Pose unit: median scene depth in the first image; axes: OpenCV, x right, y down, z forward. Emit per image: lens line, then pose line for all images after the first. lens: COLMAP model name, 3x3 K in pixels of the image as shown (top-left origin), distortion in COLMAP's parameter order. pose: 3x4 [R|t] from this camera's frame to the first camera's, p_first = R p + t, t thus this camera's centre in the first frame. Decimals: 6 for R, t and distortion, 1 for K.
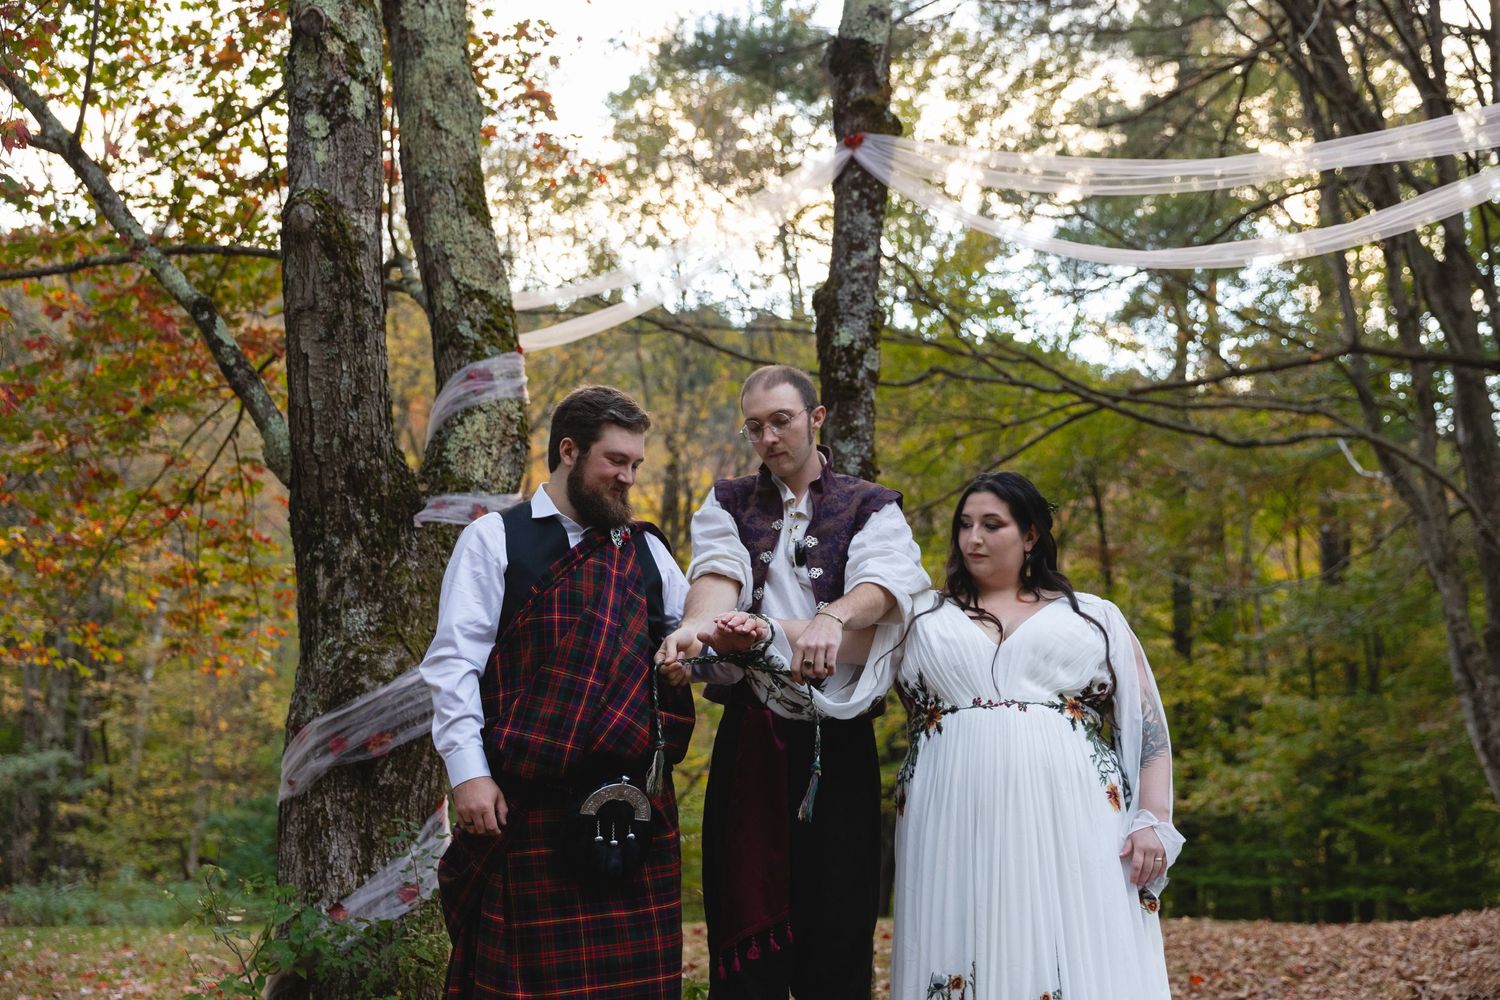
lens RADIAL K [[1851.0, 0, 752.6], [0, 1851.0, 513.2], [0, 0, 1]] dist [0.084340, 0.000000]
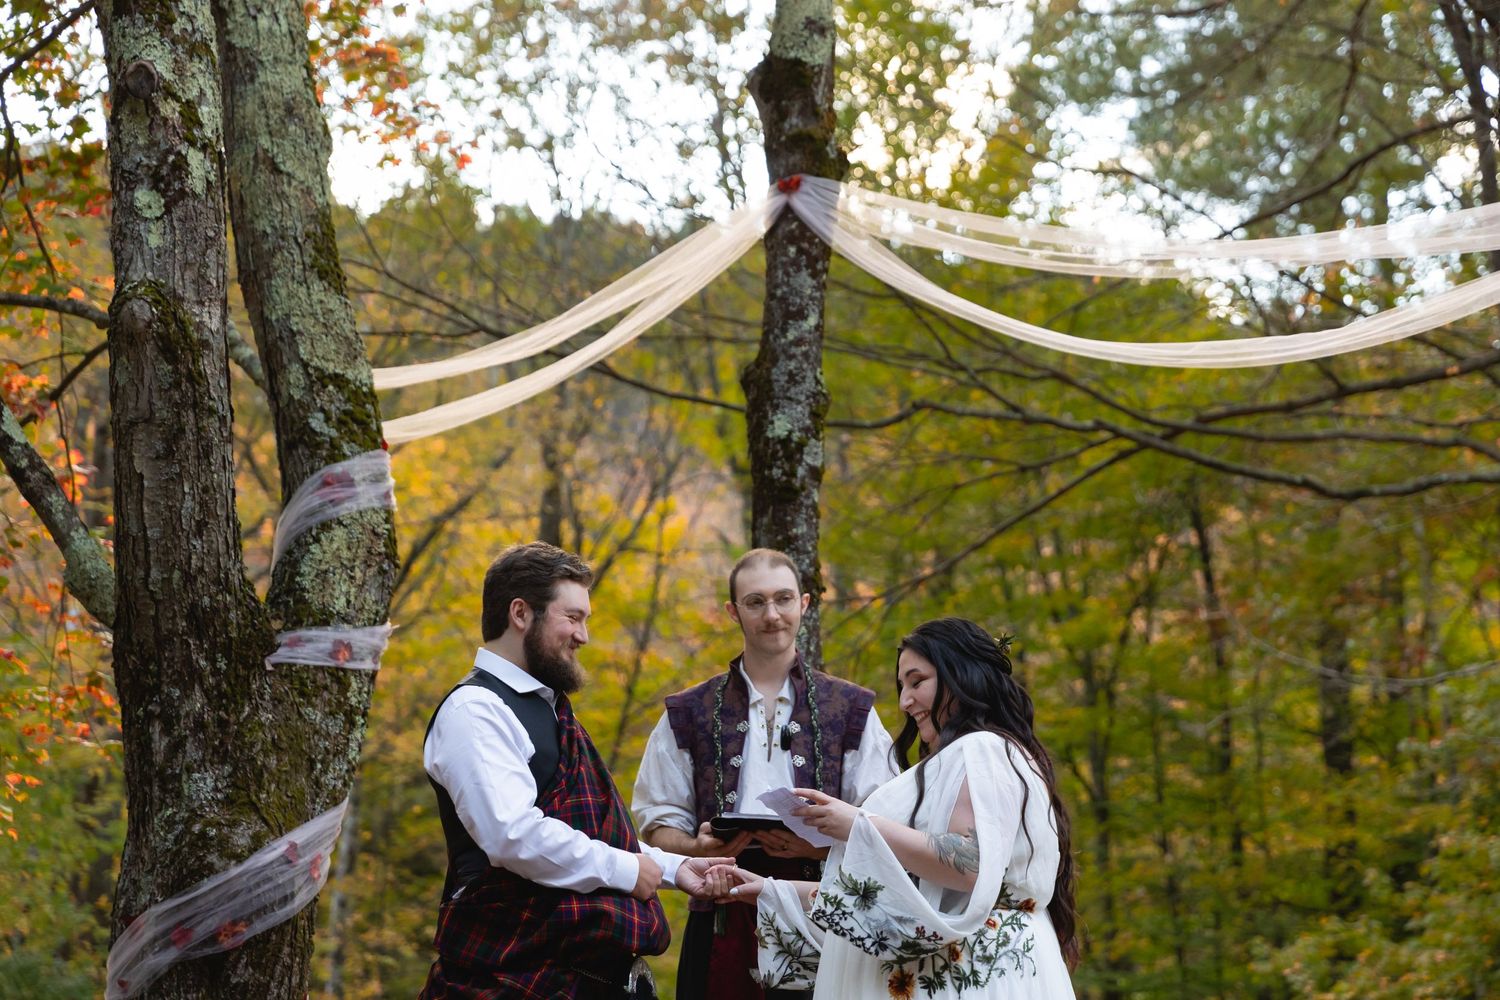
lens RADIAL K [[2976.1, 0, 758.1], [0, 2976.1, 511.7], [0, 0, 1]] dist [0.292942, 0.000000]
pose [[0.999568, -0.011751, 0.026923, 0.003559], [0.011994, 0.999889, -0.008889, -0.045624], [-0.026815, 0.009208, 0.999598, -0.327976]]
